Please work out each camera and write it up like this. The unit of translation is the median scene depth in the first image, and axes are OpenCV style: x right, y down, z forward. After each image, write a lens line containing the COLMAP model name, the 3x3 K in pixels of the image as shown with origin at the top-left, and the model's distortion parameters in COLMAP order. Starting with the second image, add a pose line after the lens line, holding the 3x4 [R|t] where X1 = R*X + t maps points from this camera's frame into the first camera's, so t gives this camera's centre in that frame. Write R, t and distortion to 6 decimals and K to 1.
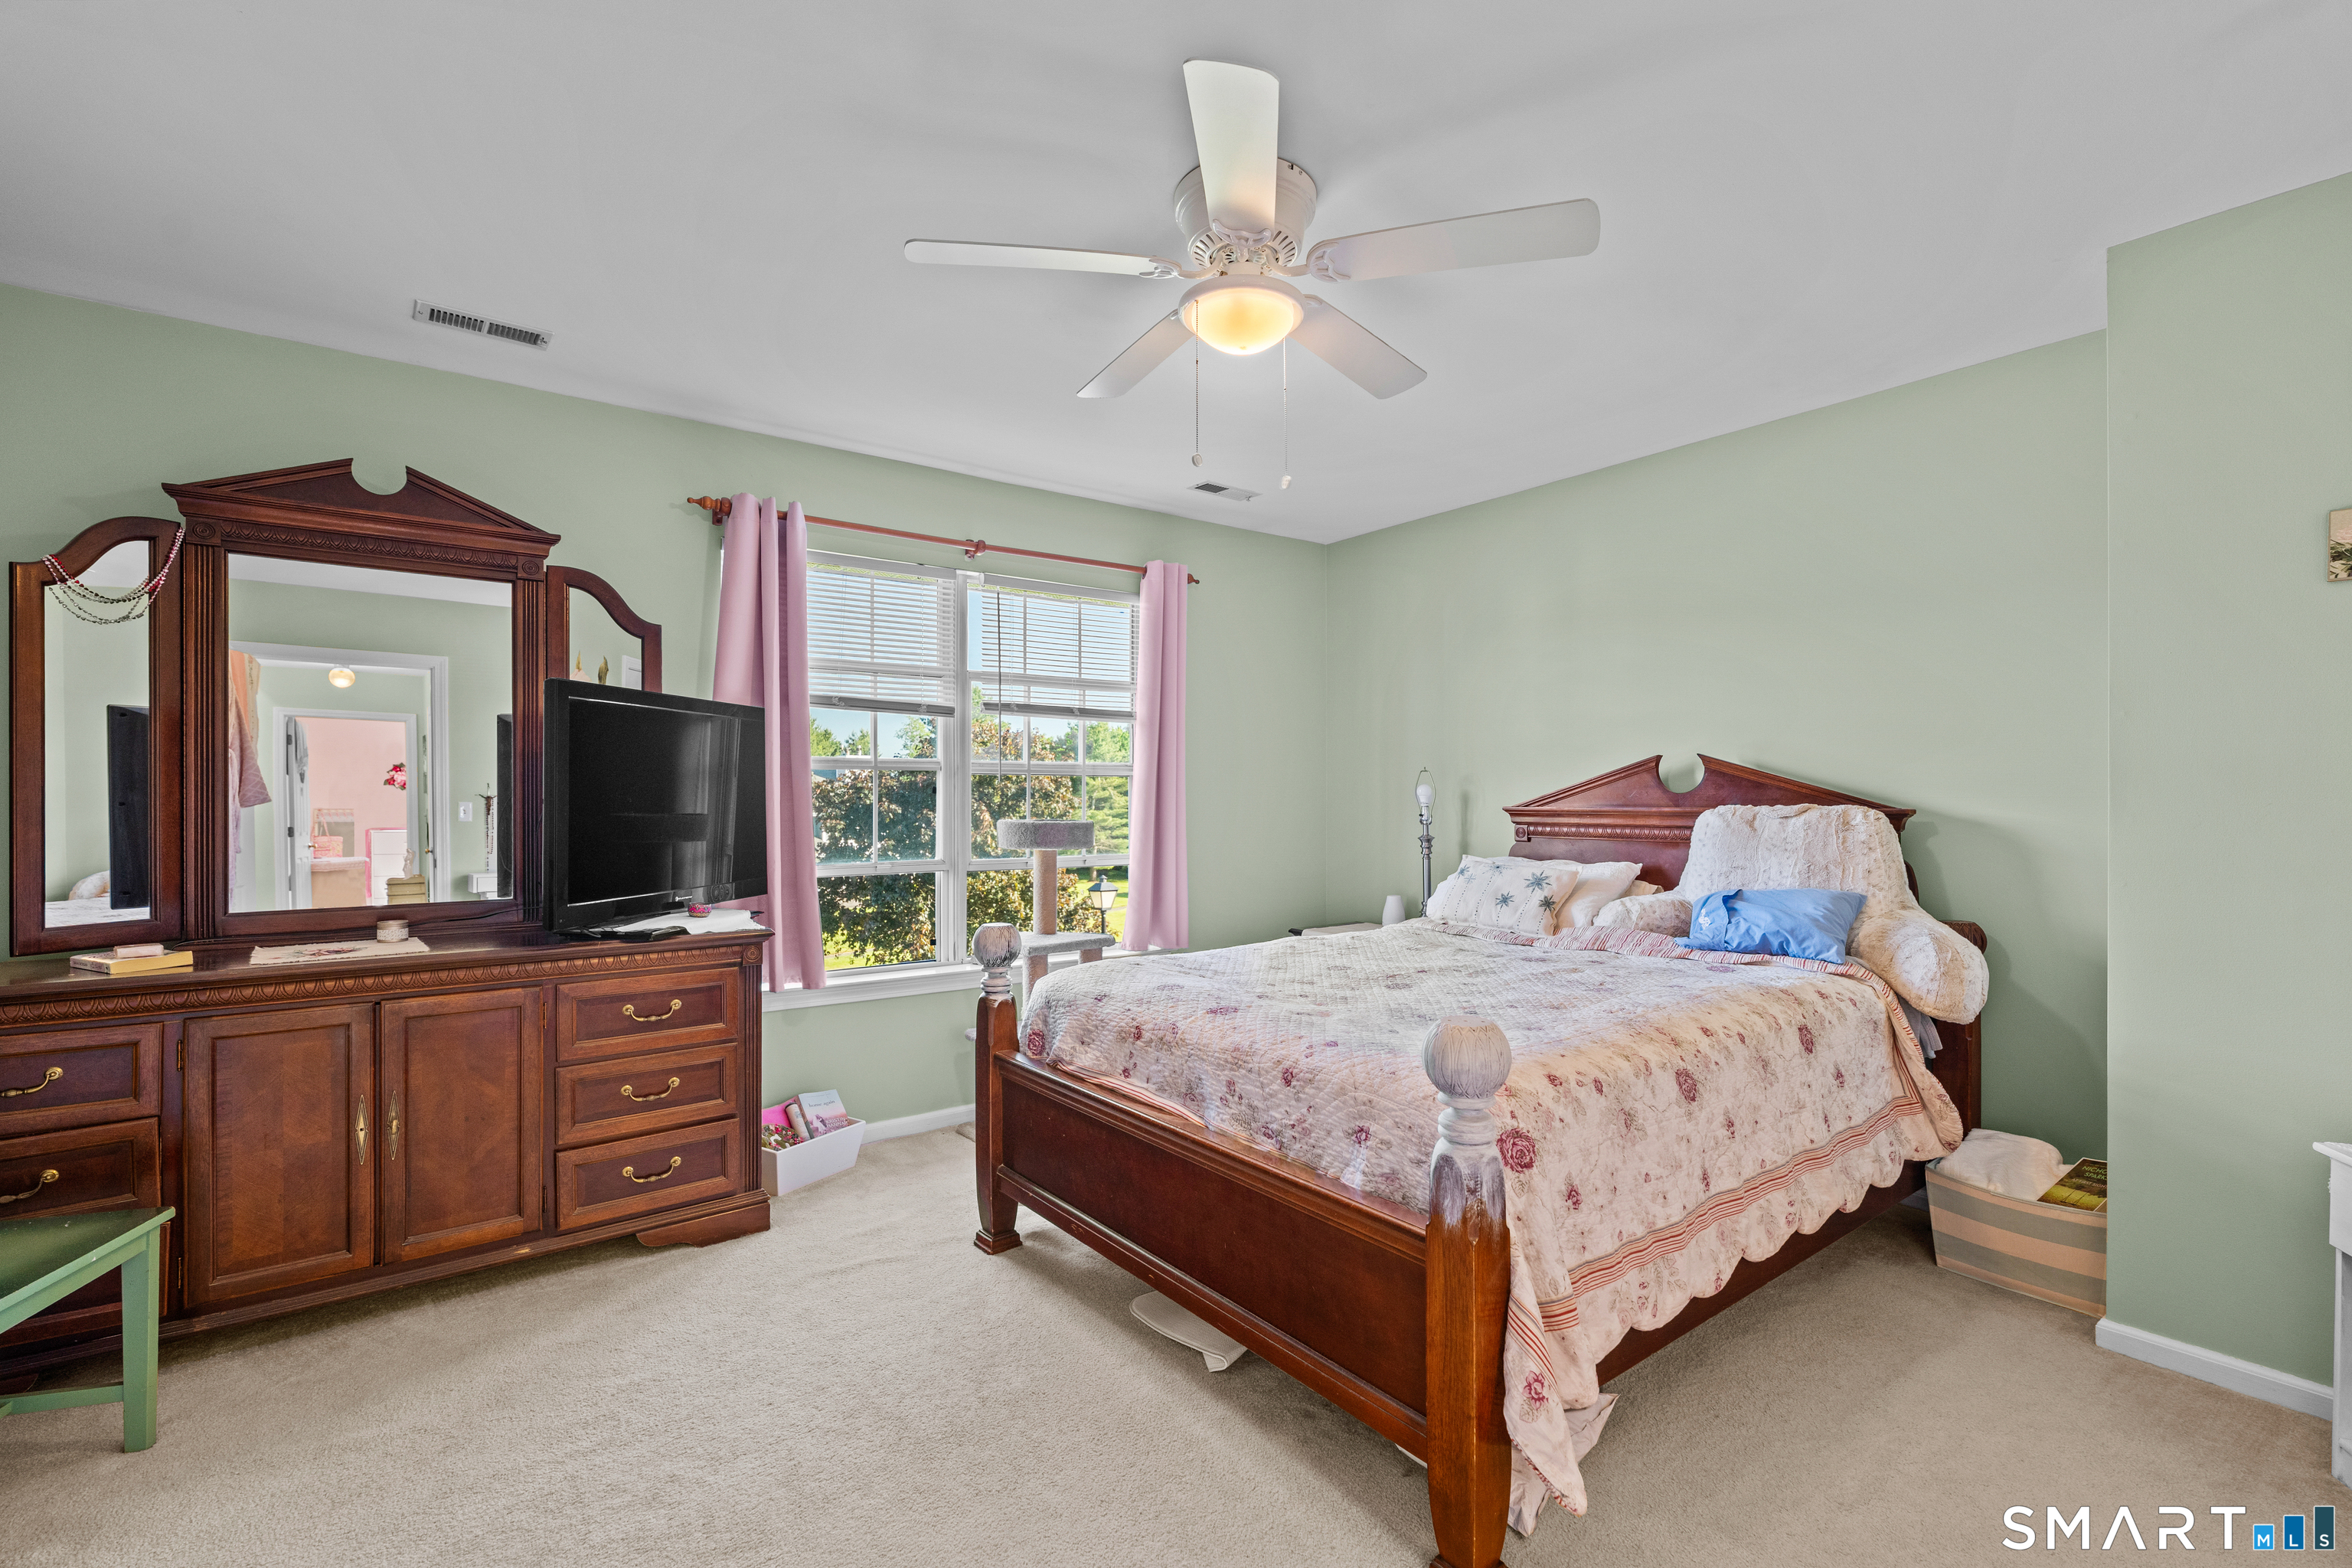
lens RADIAL K [[1048.5, 0, 1175.3], [0, 1048.5, 802.5], [0, 0, 1]] dist [-0.000501, -0.000045]
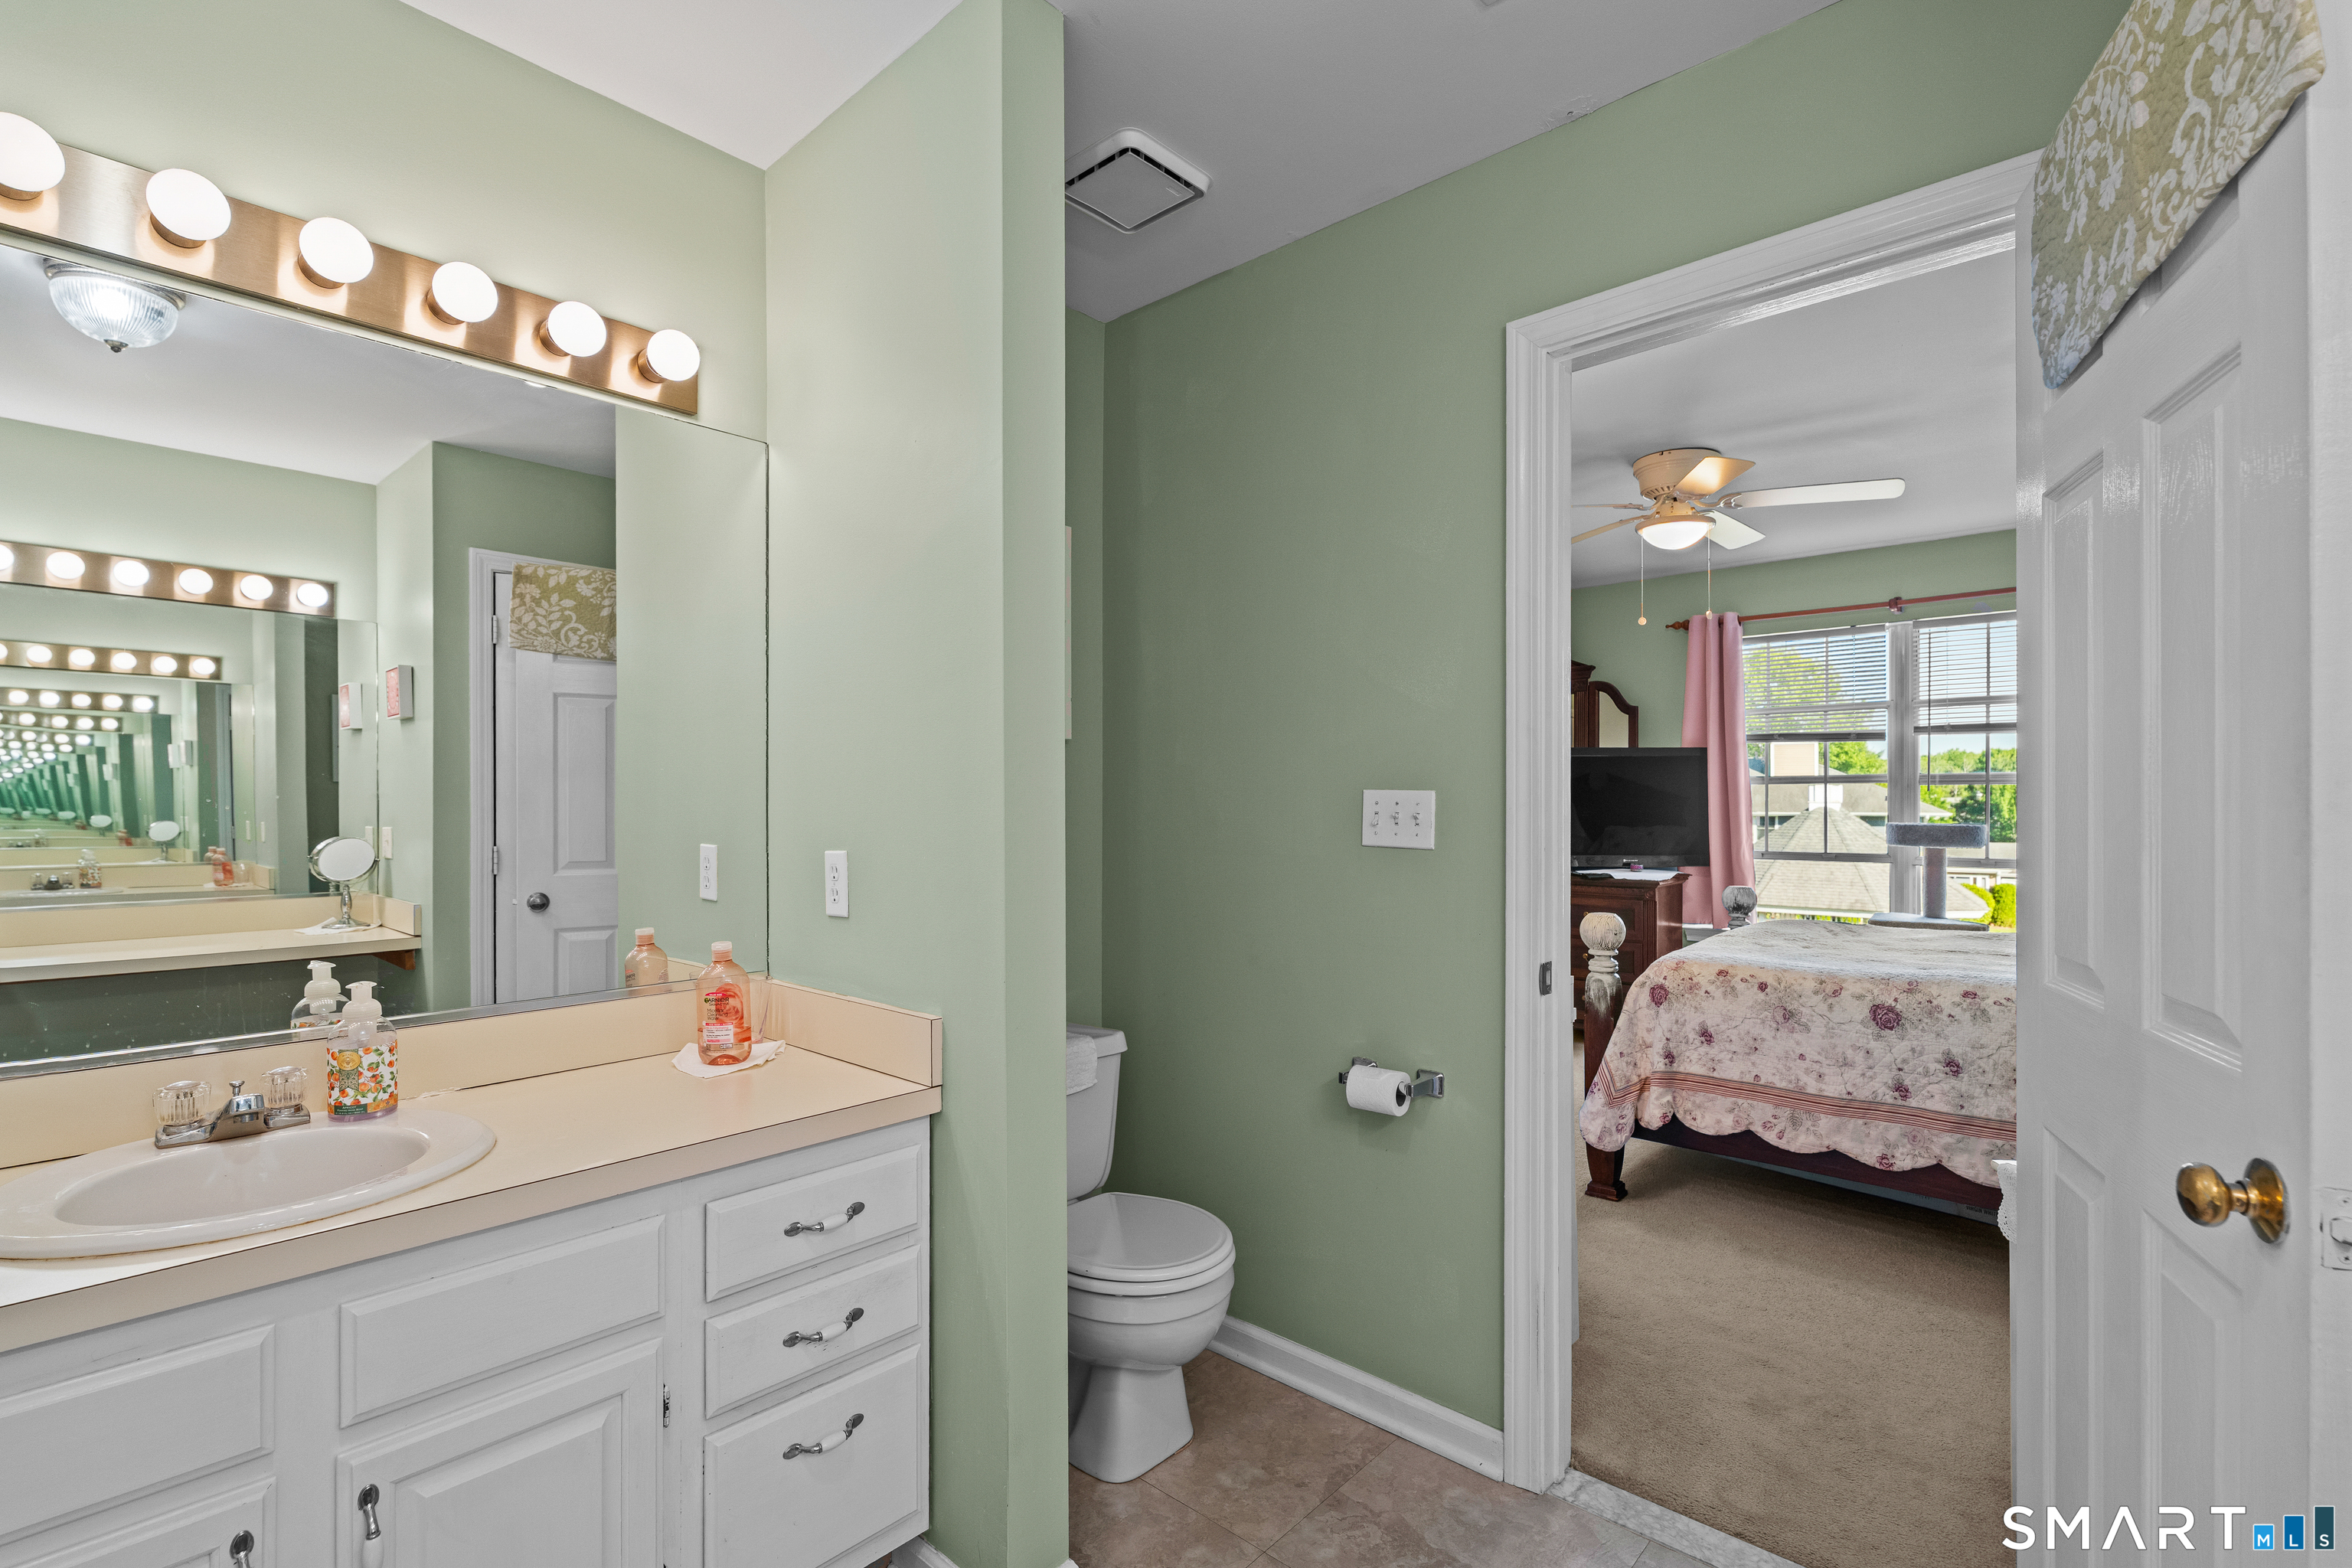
lens RADIAL K [[1048.5, 0, 1175.3], [0, 1048.5, 802.5], [0, 0, 1]] dist [-0.000501, -0.000045]
pose [[0.185518, -0.002294, -0.982638, 1.116836], [-0.001218, 0.999996, -0.002564, -0.000261], [0.982640, 0.001673, 0.185515, -0.098721]]
